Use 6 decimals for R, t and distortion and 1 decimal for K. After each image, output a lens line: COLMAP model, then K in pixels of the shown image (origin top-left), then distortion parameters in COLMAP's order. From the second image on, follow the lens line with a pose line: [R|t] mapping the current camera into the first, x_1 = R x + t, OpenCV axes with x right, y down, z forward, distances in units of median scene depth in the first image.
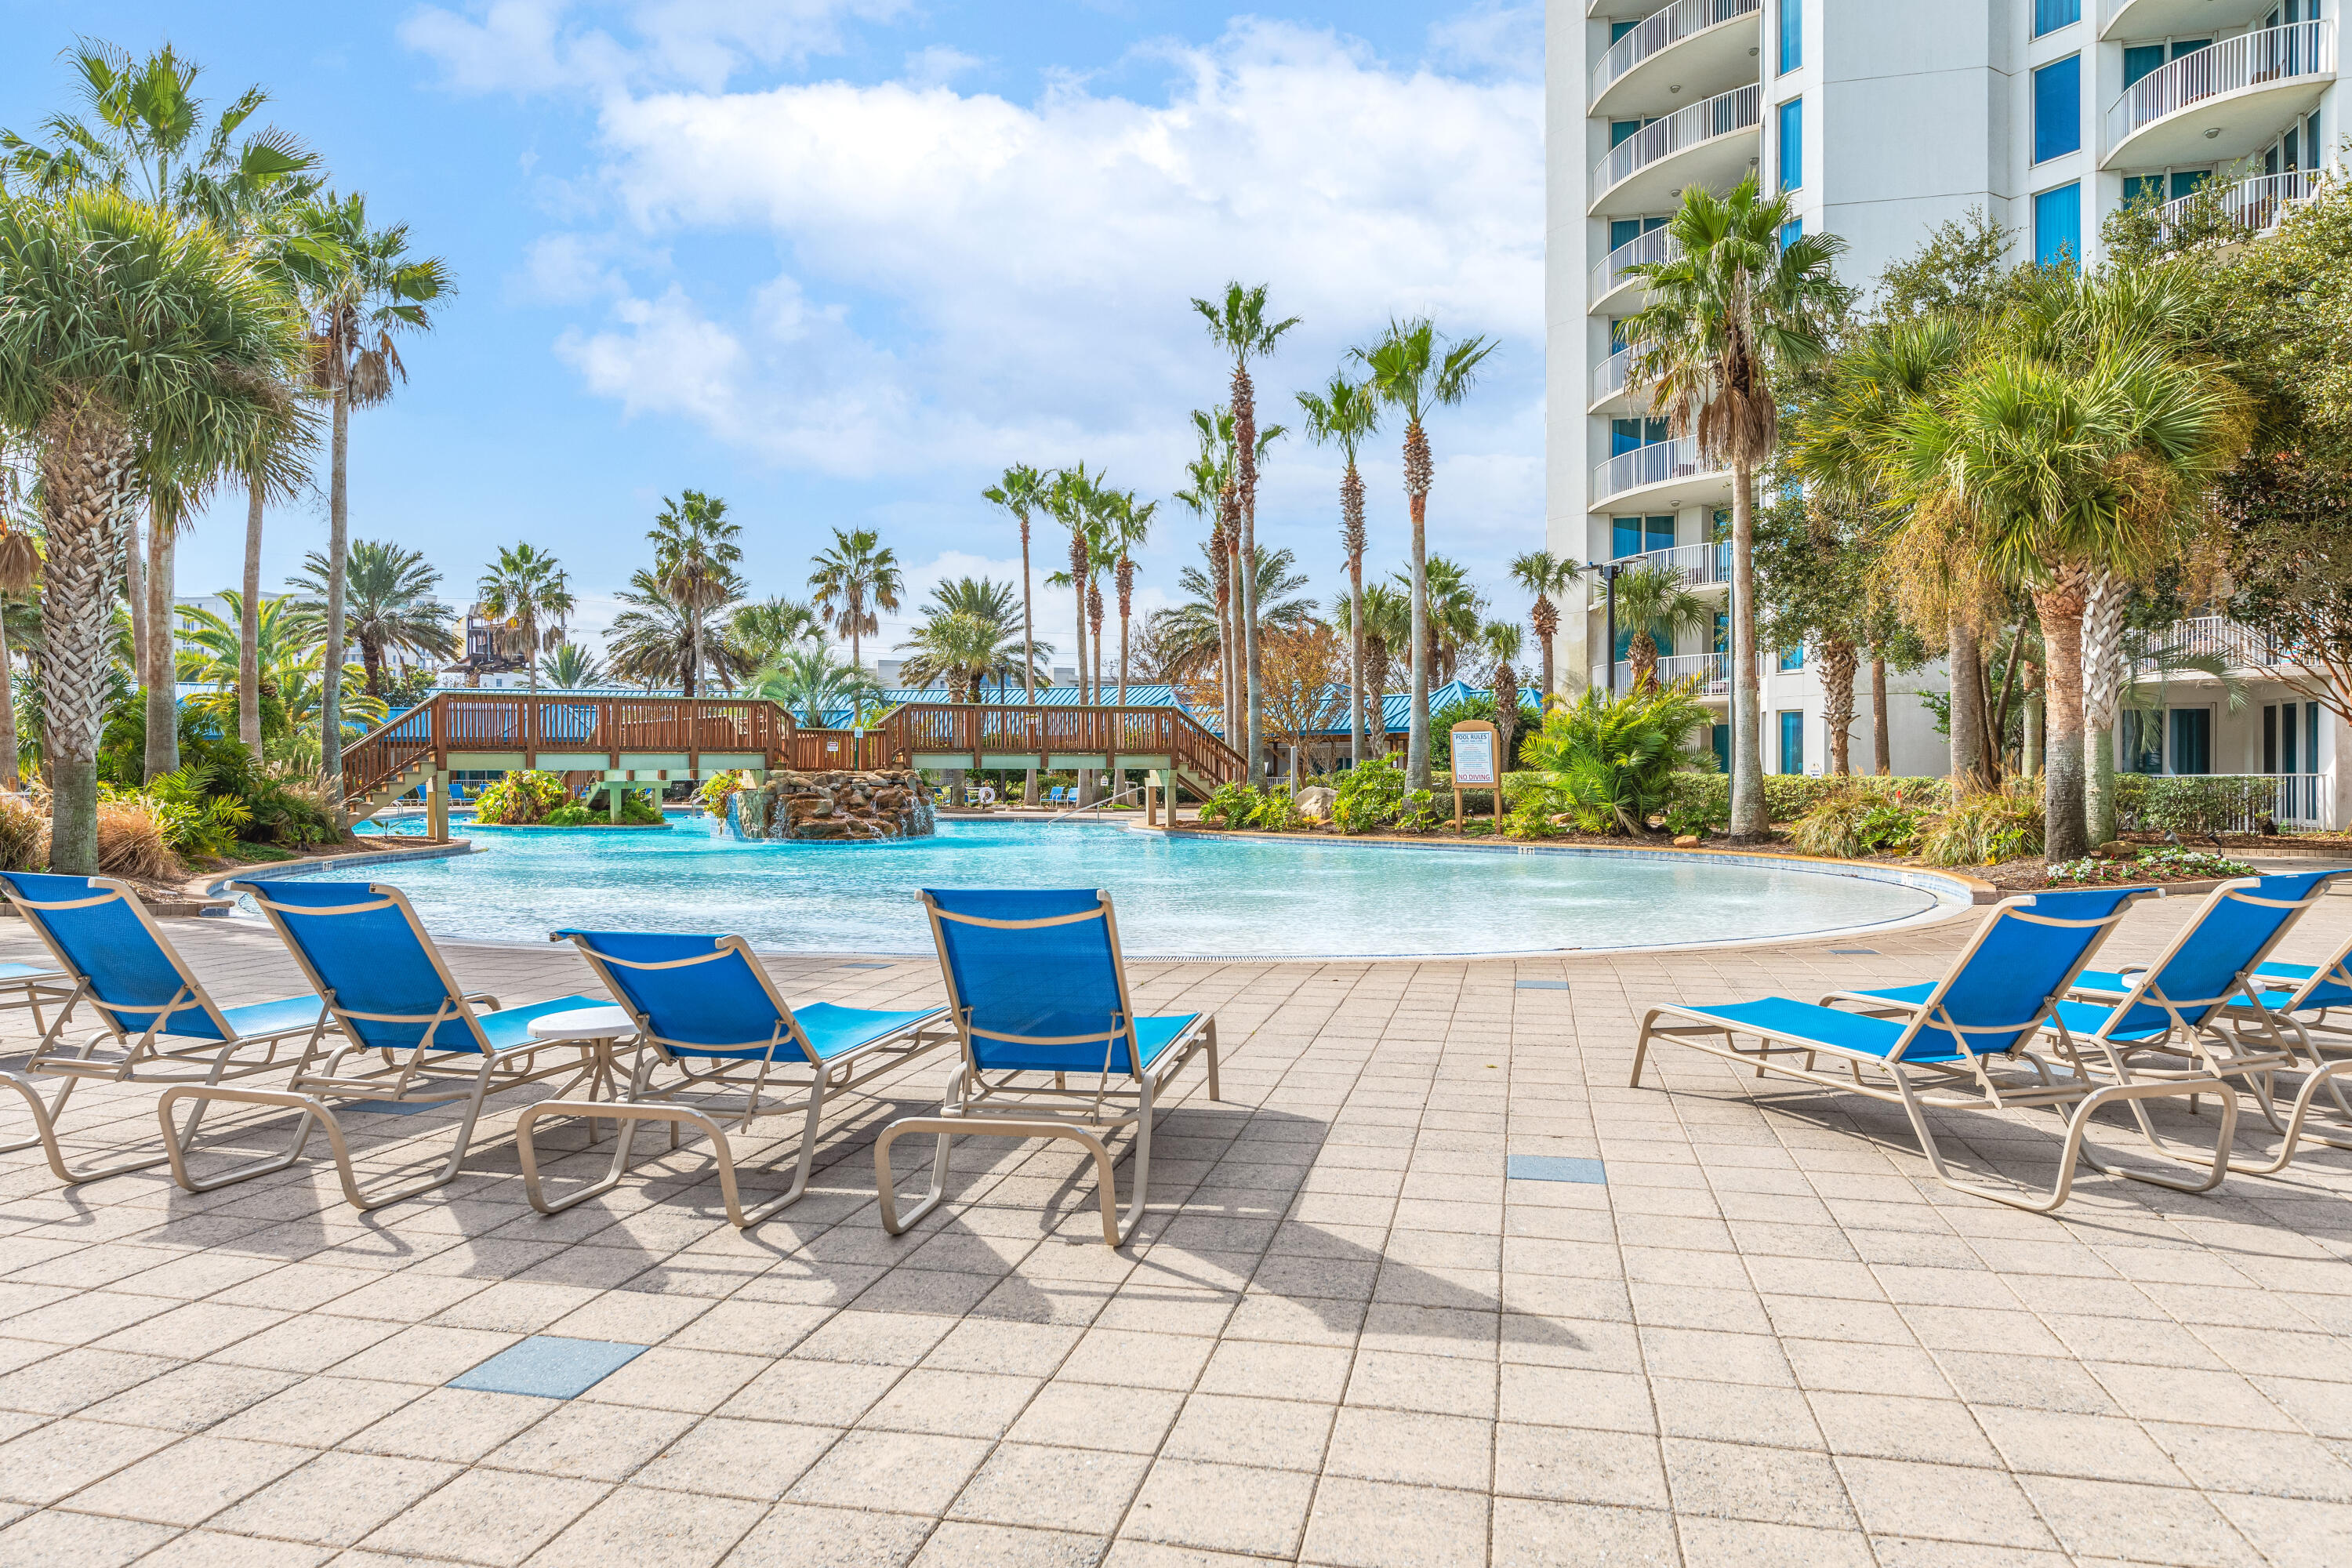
lens RADIAL K [[1539.2, 0, 1177.9], [0, 1539.2, 782.3], [0, 0, 1]] dist [0.002251, 0.002984]
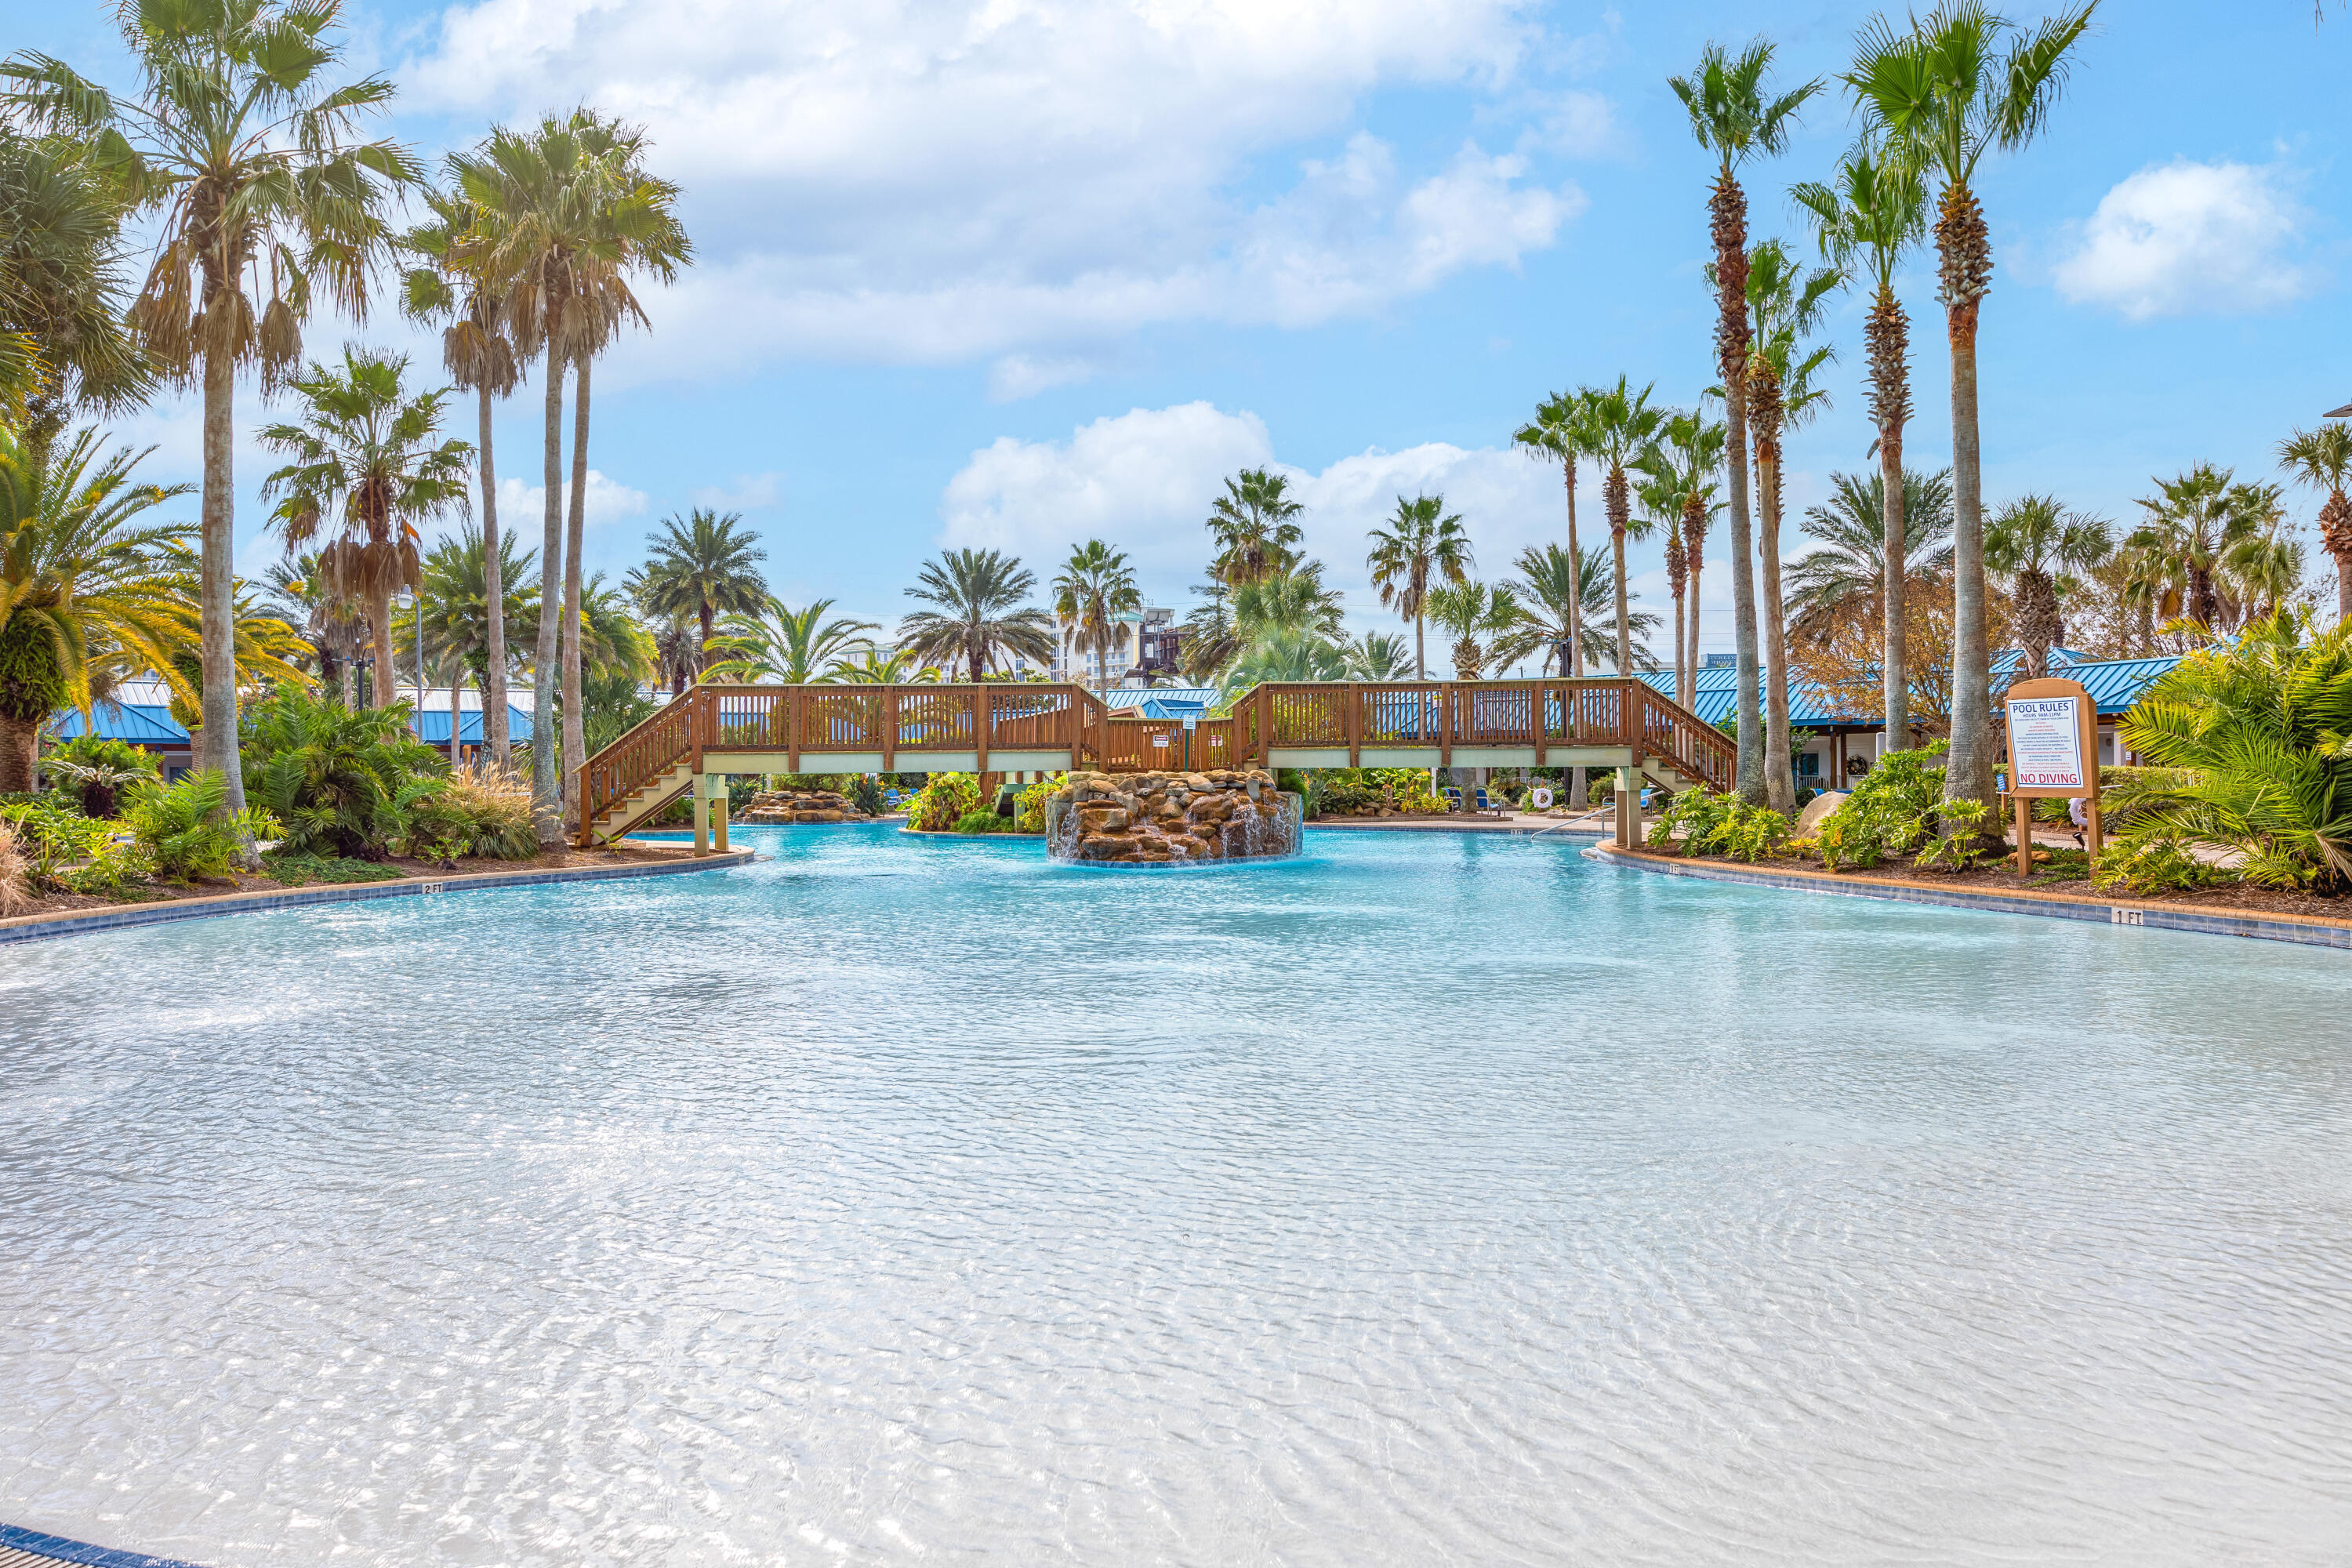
lens RADIAL K [[1539.2, 0, 1169.6], [0, 1539.2, 778.5], [0, 0, 1]] dist [0.002251, 0.002984]
pose [[0.890402, -0.003073, -0.455165, 0.083860], [0.003017, 0.999995, -0.000849, -0.001989], [0.455165, -0.000617, 0.890407, 0.179609]]
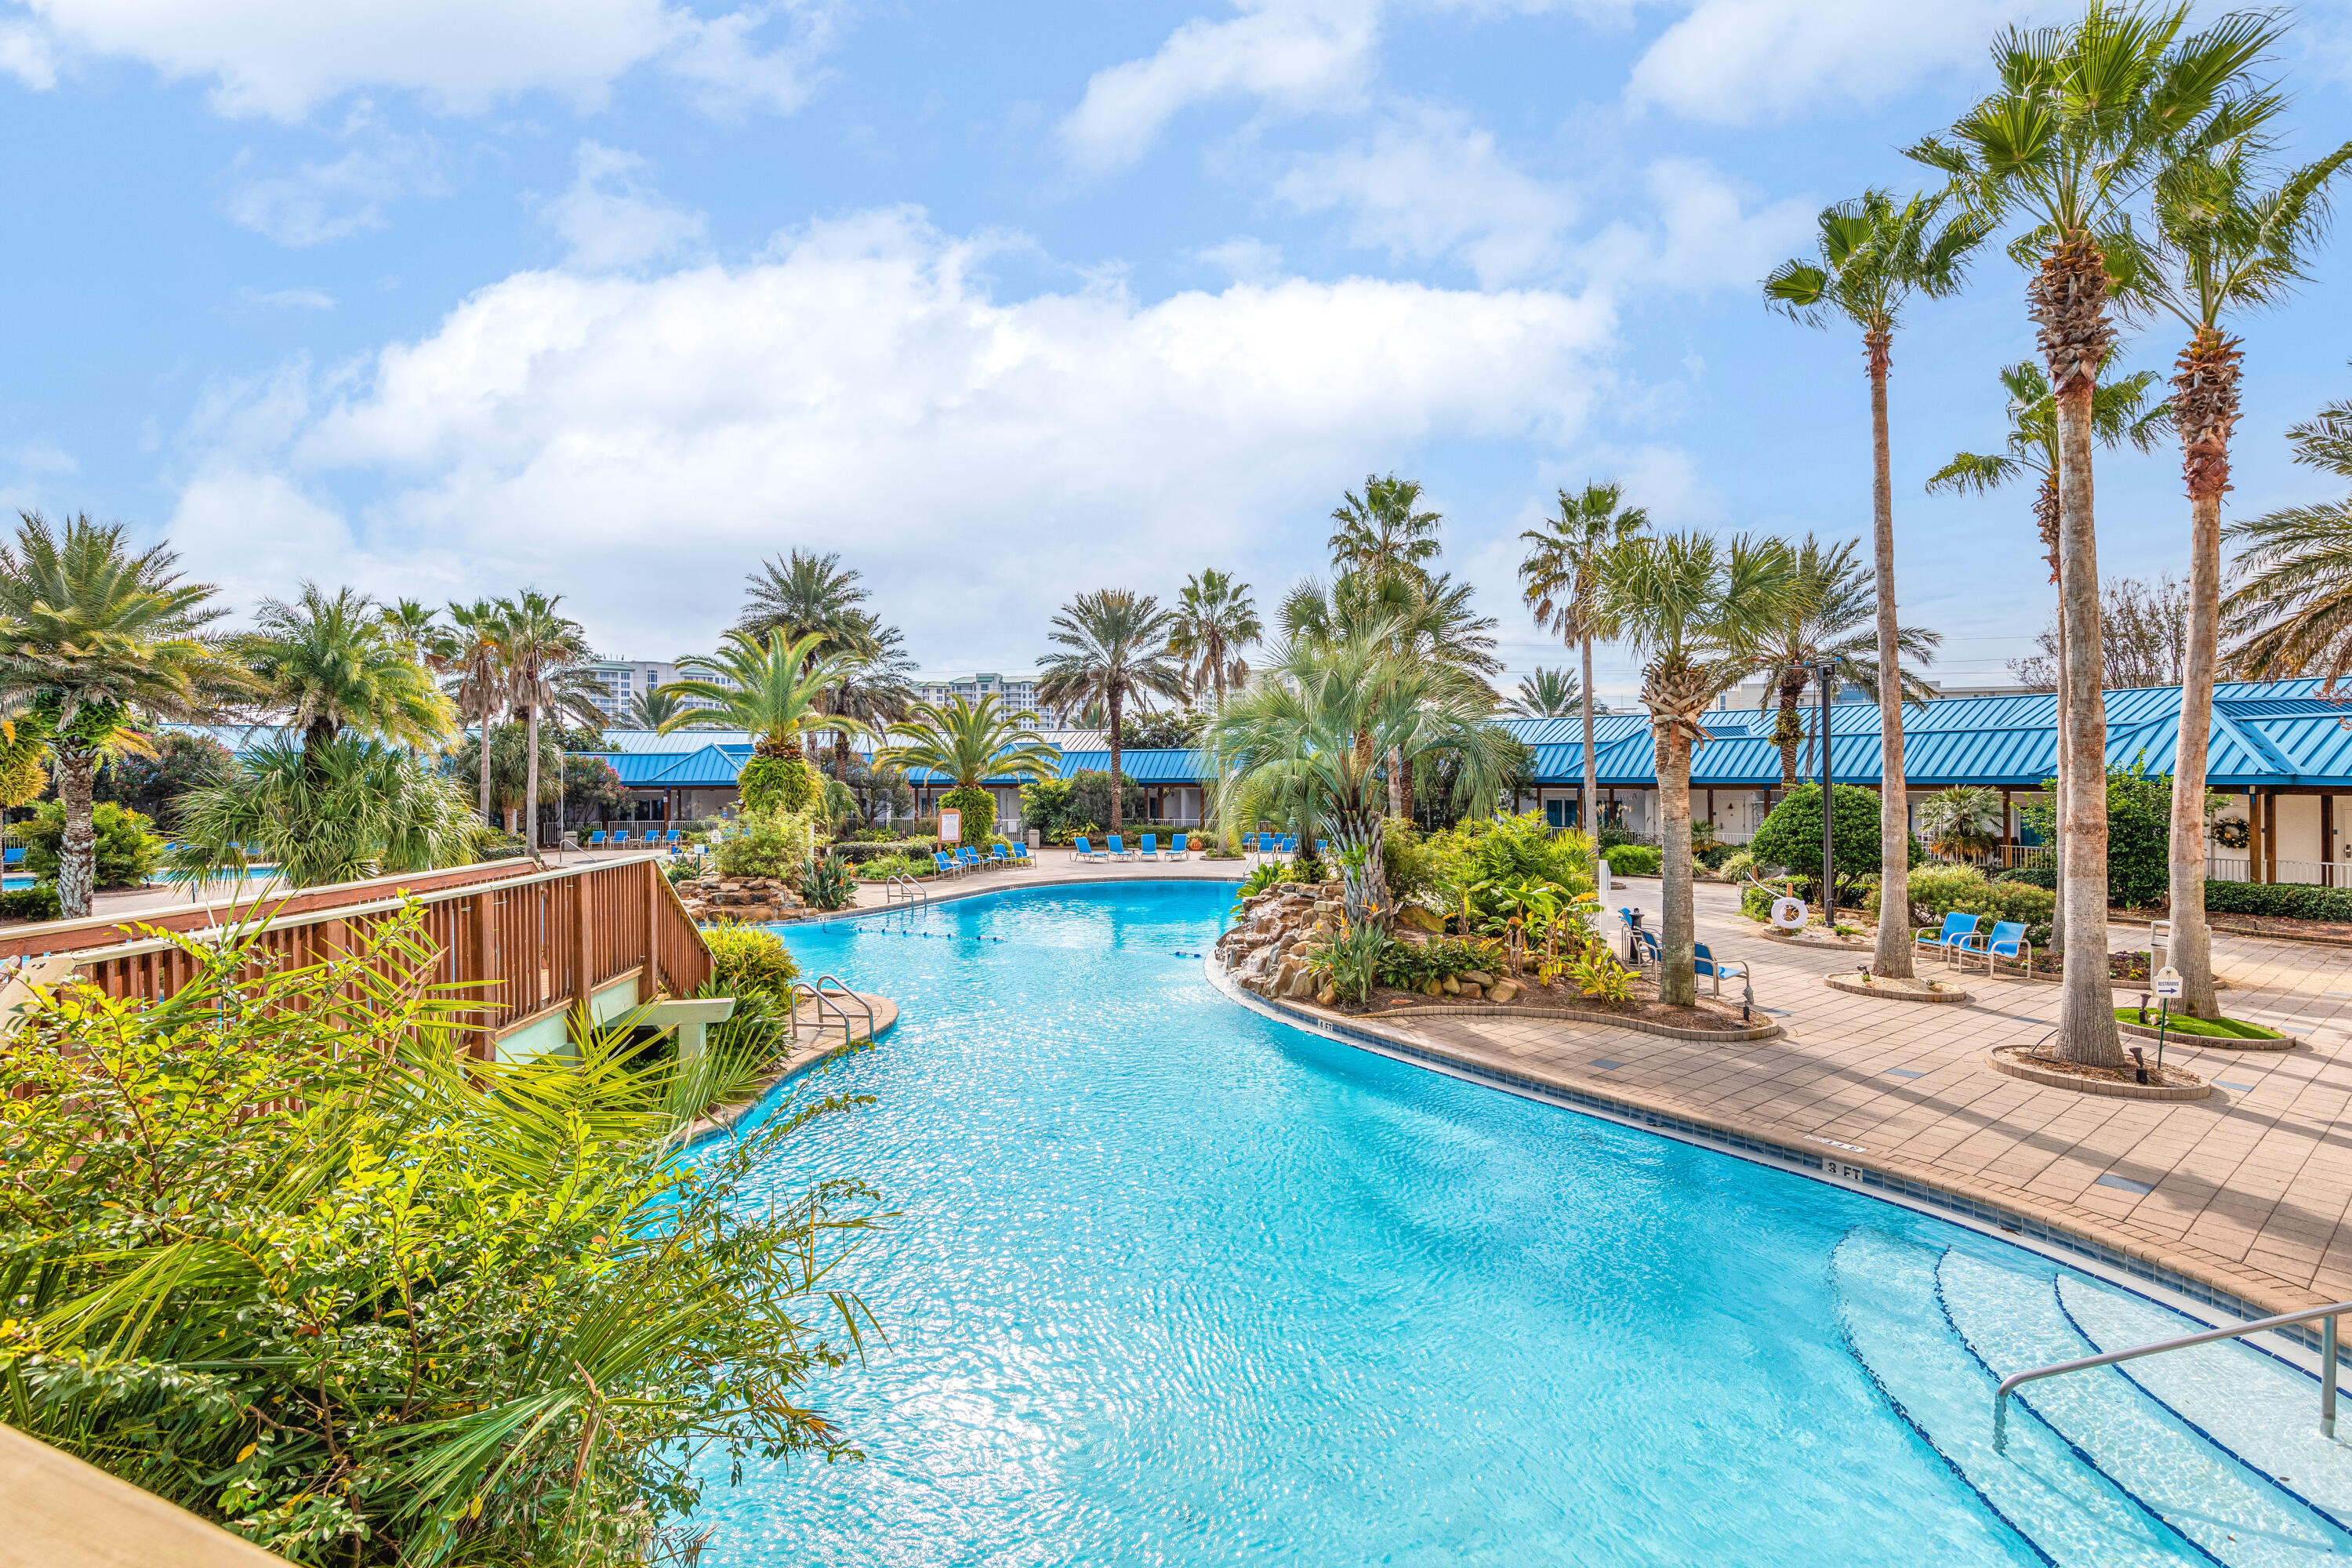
lens RADIAL K [[1038.6, 0, 1177.6], [0, 1038.6, 778.4], [0, 0, 1]] dist [0.011724, 0.000213]
pose [[0.768377, -0.000103, -0.639997, -0.062681], [-0.000025, 1.000000, -0.000192, -0.041171], [0.639997, 0.000164, 0.768377, 0.651767]]
